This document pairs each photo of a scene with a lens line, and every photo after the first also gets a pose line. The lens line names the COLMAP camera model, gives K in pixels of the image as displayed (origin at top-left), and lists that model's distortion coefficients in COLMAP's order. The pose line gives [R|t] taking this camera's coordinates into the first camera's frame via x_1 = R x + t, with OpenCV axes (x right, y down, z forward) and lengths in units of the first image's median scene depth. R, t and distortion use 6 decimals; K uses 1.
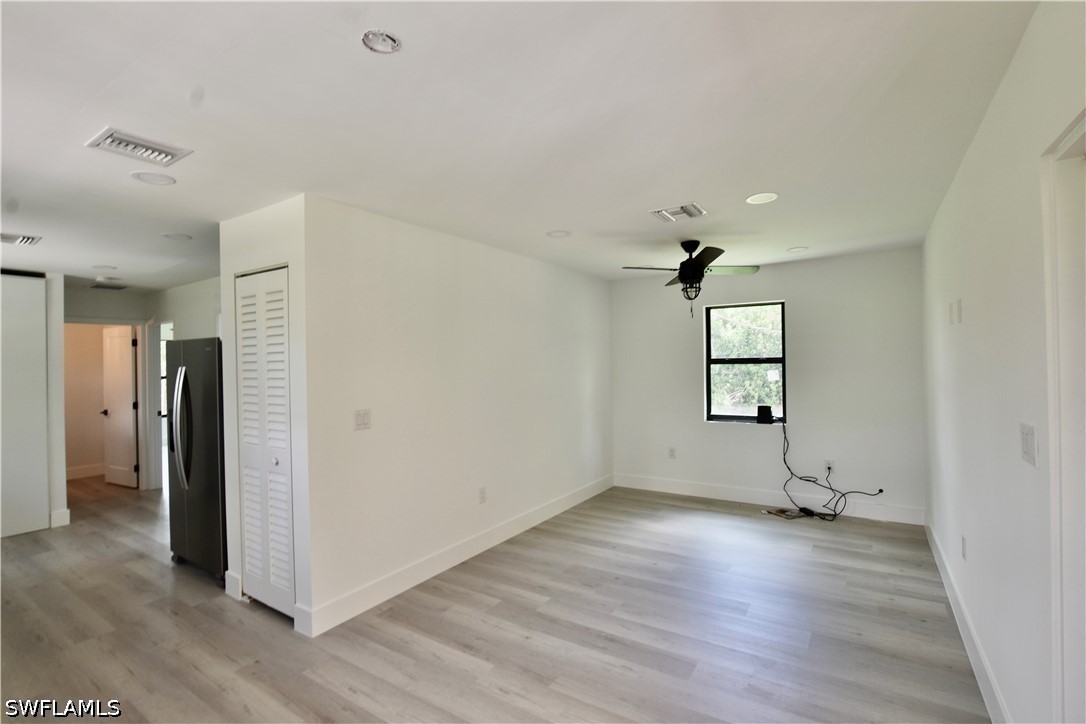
lens RADIAL K [[503.9, 0, 543.6], [0, 503.9, 360.7], [0, 0, 1]] dist [-0.017652, 0.000679]
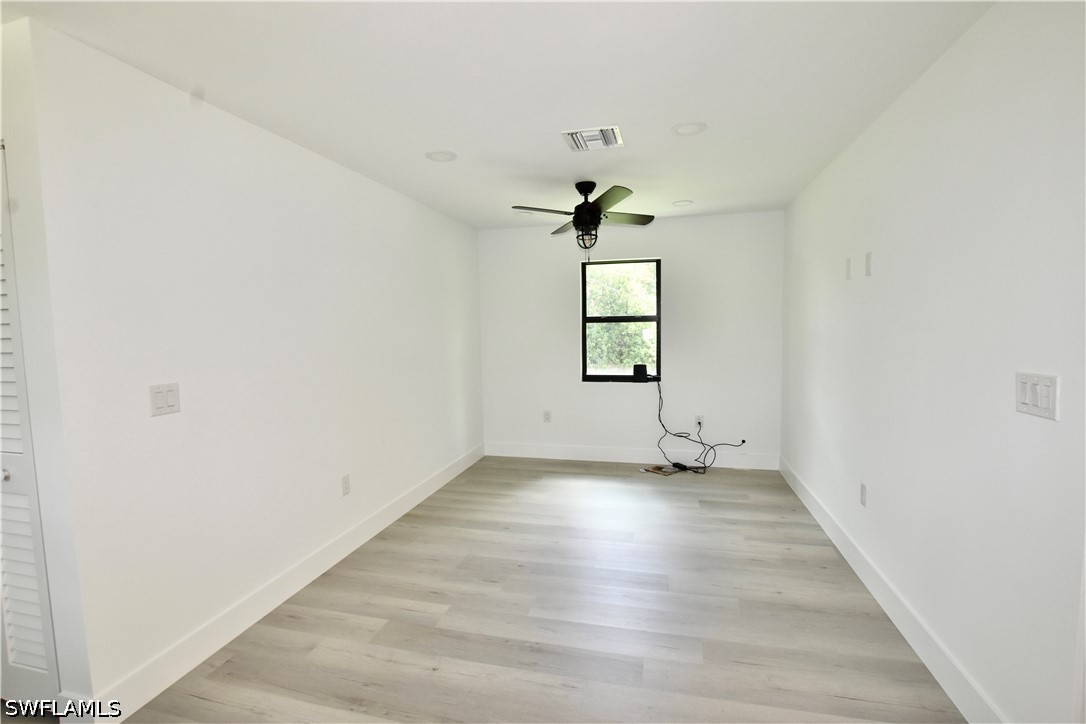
lens RADIAL K [[489.4, 0, 534.2], [0, 489.4, 360.3], [0, 0, 1]] dist [-0.022172, 0.001114]
pose [[0.947680, -0.024154, 0.318307, -0.079647], [0.001774, 0.997516, 0.070414, 0.016454], [-0.319218, -0.066165, 0.945369, 0.192510]]
